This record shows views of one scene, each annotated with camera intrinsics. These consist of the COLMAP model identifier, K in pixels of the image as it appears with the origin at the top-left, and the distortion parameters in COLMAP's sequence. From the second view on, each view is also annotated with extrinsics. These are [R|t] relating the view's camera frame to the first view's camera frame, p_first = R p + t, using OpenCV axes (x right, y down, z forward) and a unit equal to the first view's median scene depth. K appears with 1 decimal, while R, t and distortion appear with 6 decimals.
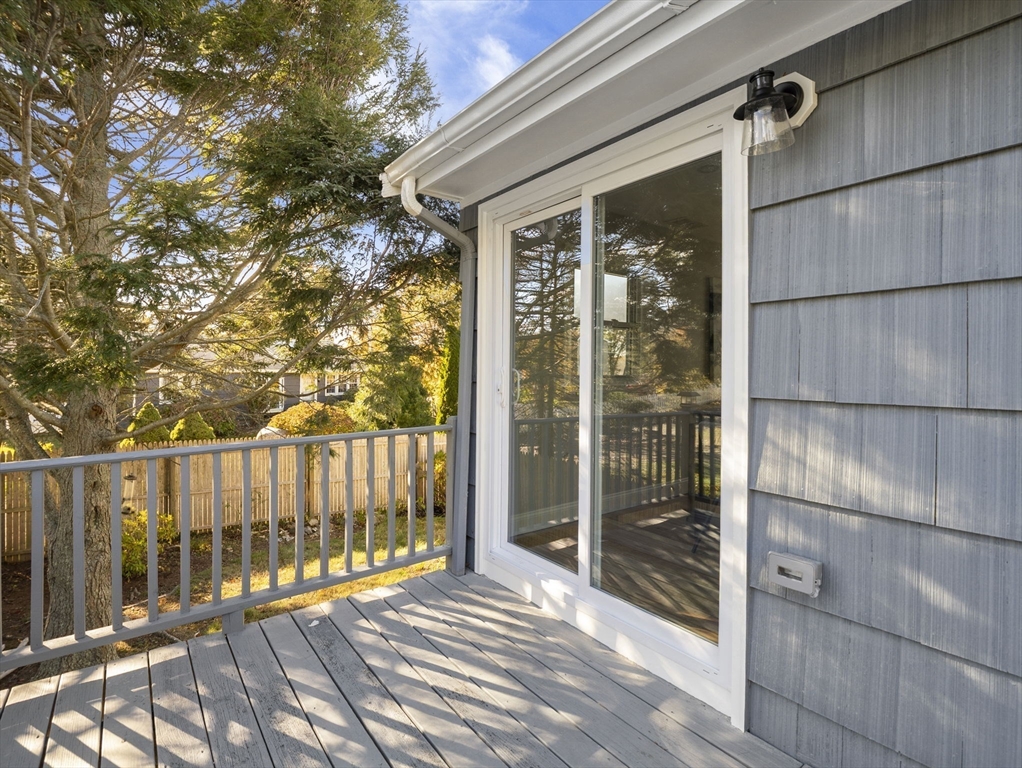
lens RADIAL K [[513.8, 0, 509.2], [0, 513.8, 367.6], [0, 0, 1]] dist [-0.013430, 0.002335]
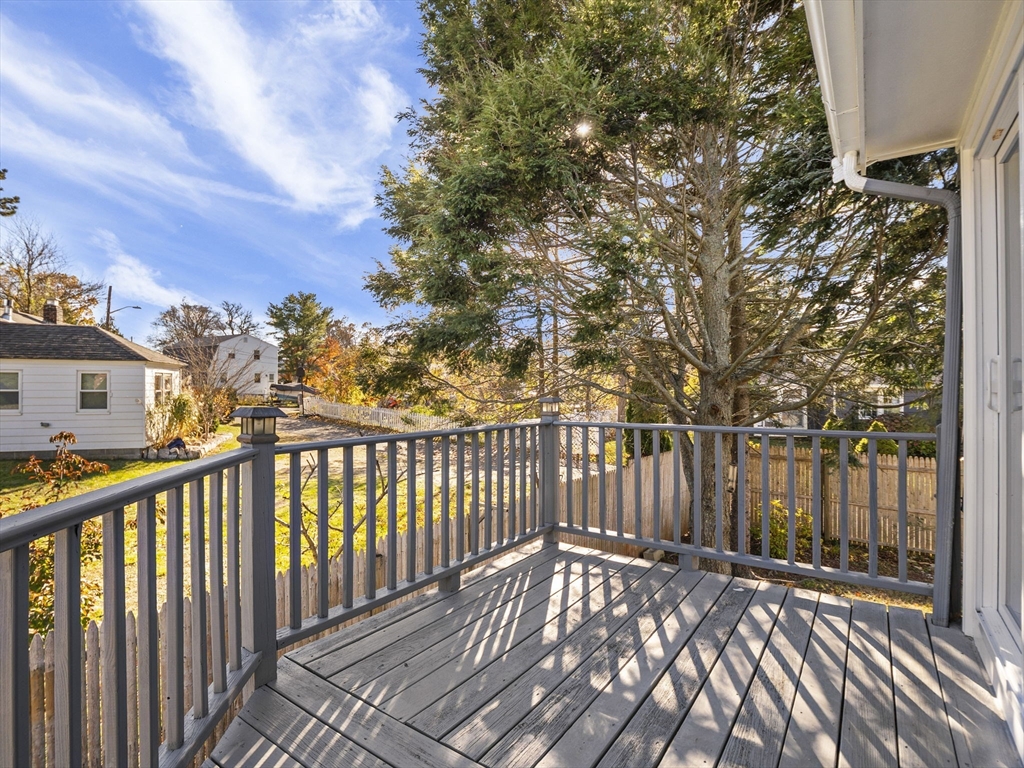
lens RADIAL K [[514.8, 0, 513.5], [0, 514.8, 386.6], [0, 0, 1]] dist [-0.013430, 0.002335]
pose [[0.315531, 0.002434, -0.948912, 0.692716], [-0.002498, 0.999995, 0.001735, 0.060063], [0.948912, 0.001823, 0.315535, 0.206660]]
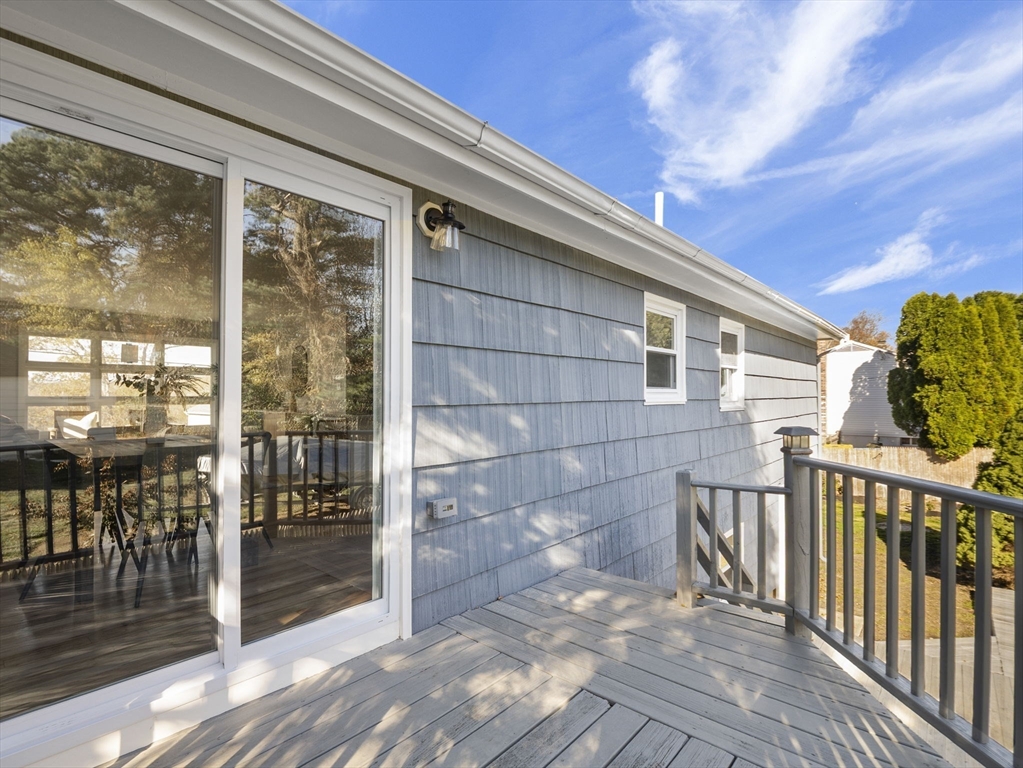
lens RADIAL K [[514.3, 0, 511.0], [0, 514.3, 391.4], [0, 0, 1]] dist [-0.013430, 0.002335]
pose [[-0.213157, 0.006653, 0.976995, -0.909374], [-0.002691, 0.999969, -0.007397, 0.025798], [-0.977014, -0.004206, -0.213133, 0.922964]]
